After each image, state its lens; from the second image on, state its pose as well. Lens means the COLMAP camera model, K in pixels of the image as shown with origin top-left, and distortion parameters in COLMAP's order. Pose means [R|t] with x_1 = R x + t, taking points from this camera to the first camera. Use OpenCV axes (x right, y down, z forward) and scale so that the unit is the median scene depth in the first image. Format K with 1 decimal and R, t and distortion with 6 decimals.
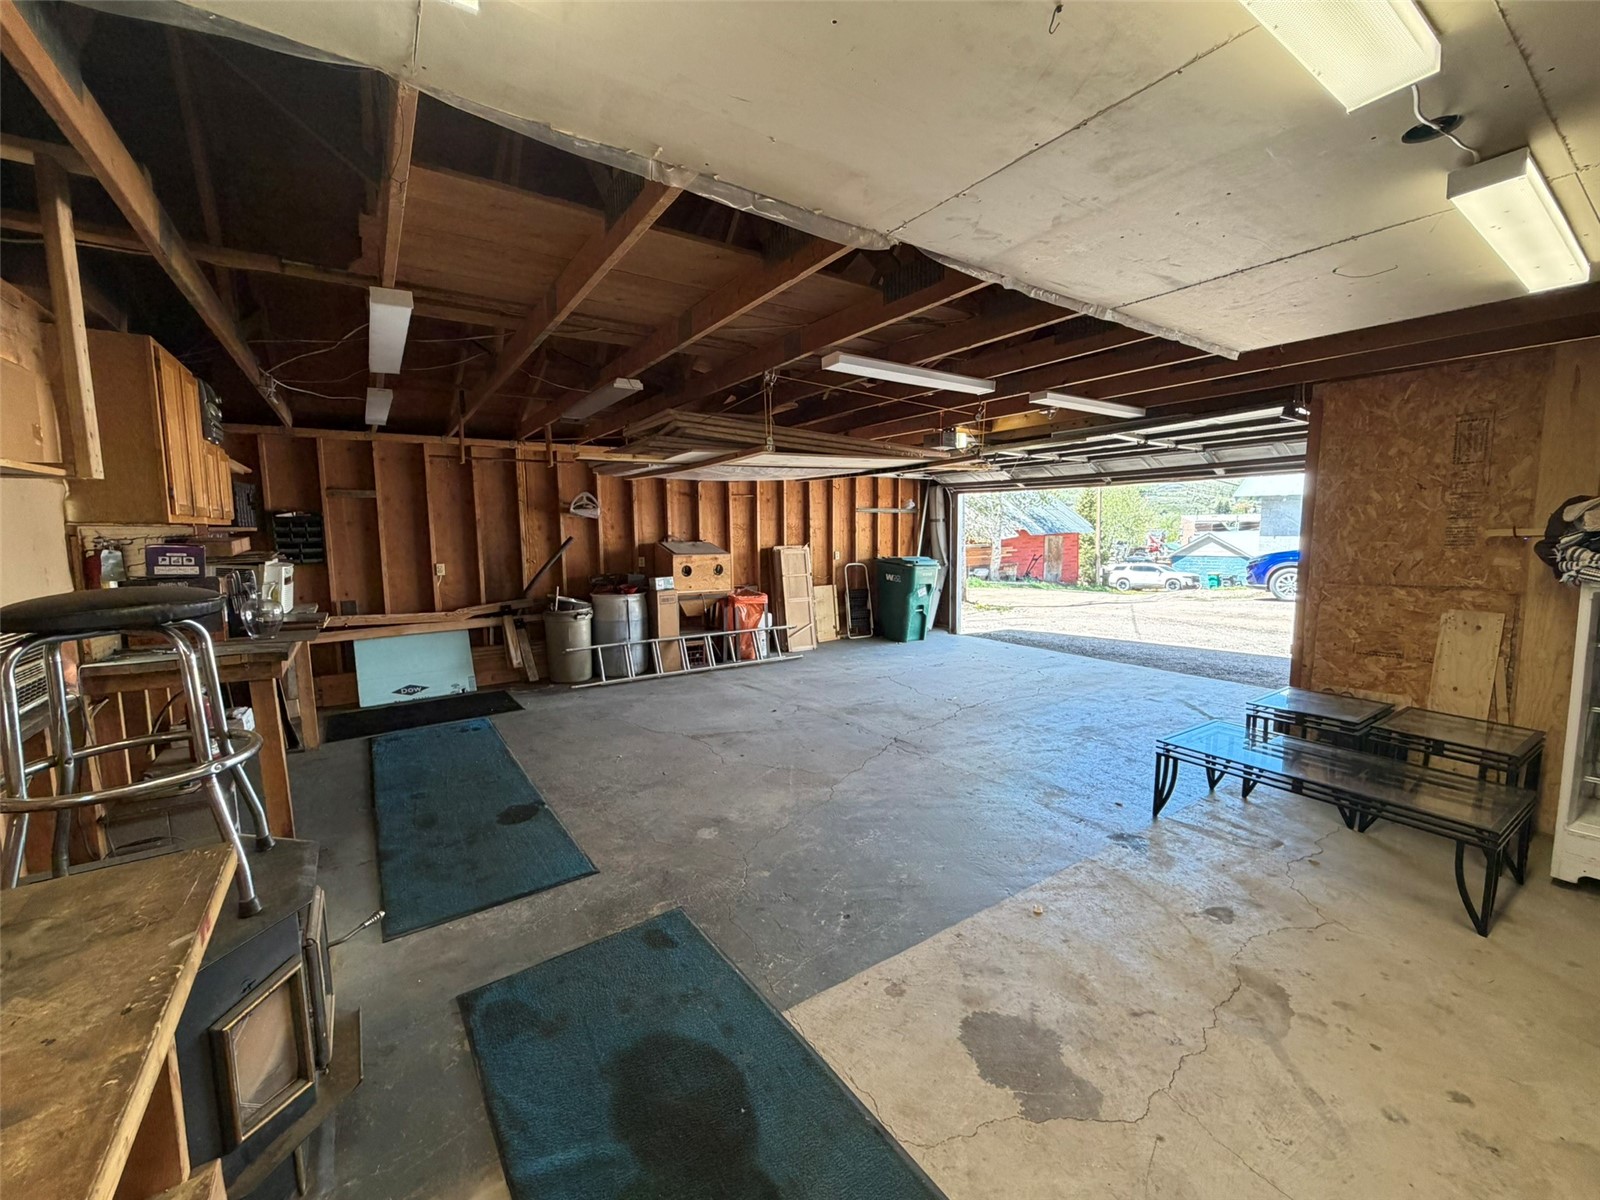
lens RADIAL K [[638.6, 0, 795.9], [0, 638.6, 596.6], [0, 0, 1]] dist [0.000447, -0.000289]
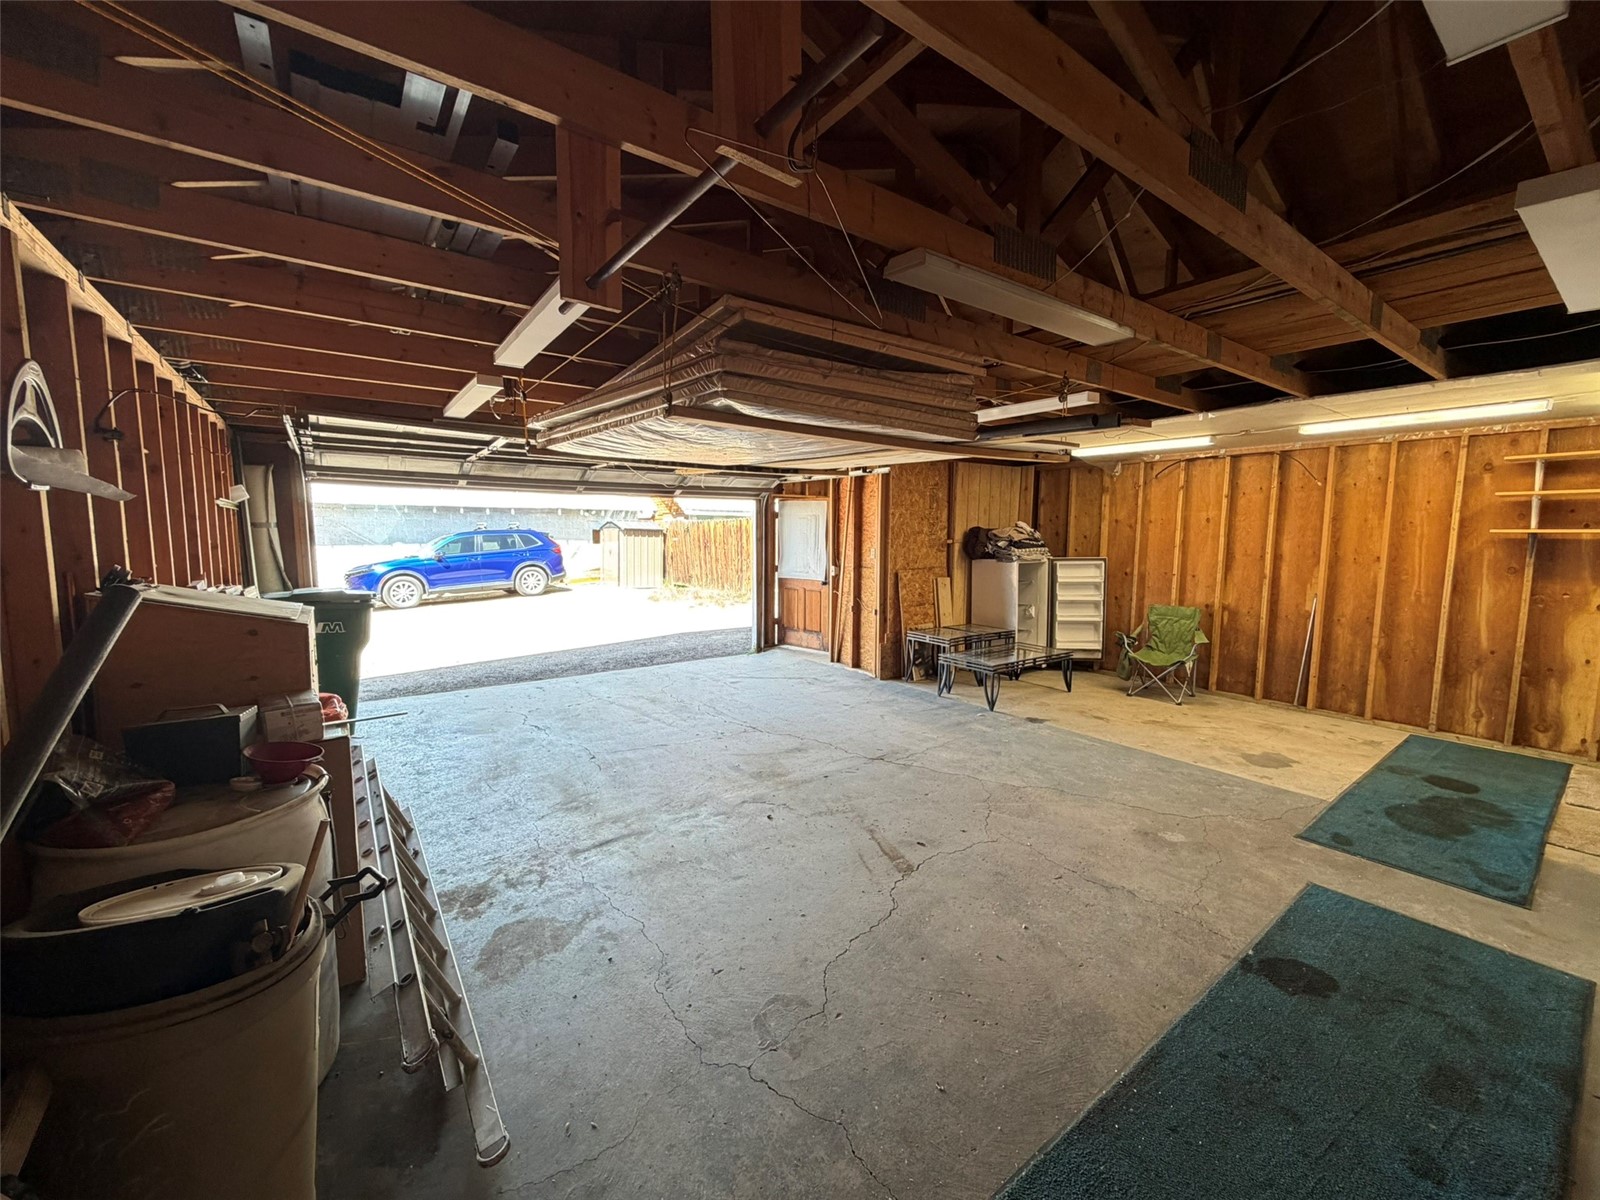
lens RADIAL K [[638.6, 0, 793.4], [0, 638.6, 595.8], [0, 0, 1]] dist [0.000447, -0.000289]
pose [[-0.036246, -0.091989, 0.995100, -1.124267], [0.104245, 0.989974, 0.095312, -0.183249], [-0.993891, 0.107189, -0.026293, 1.615197]]
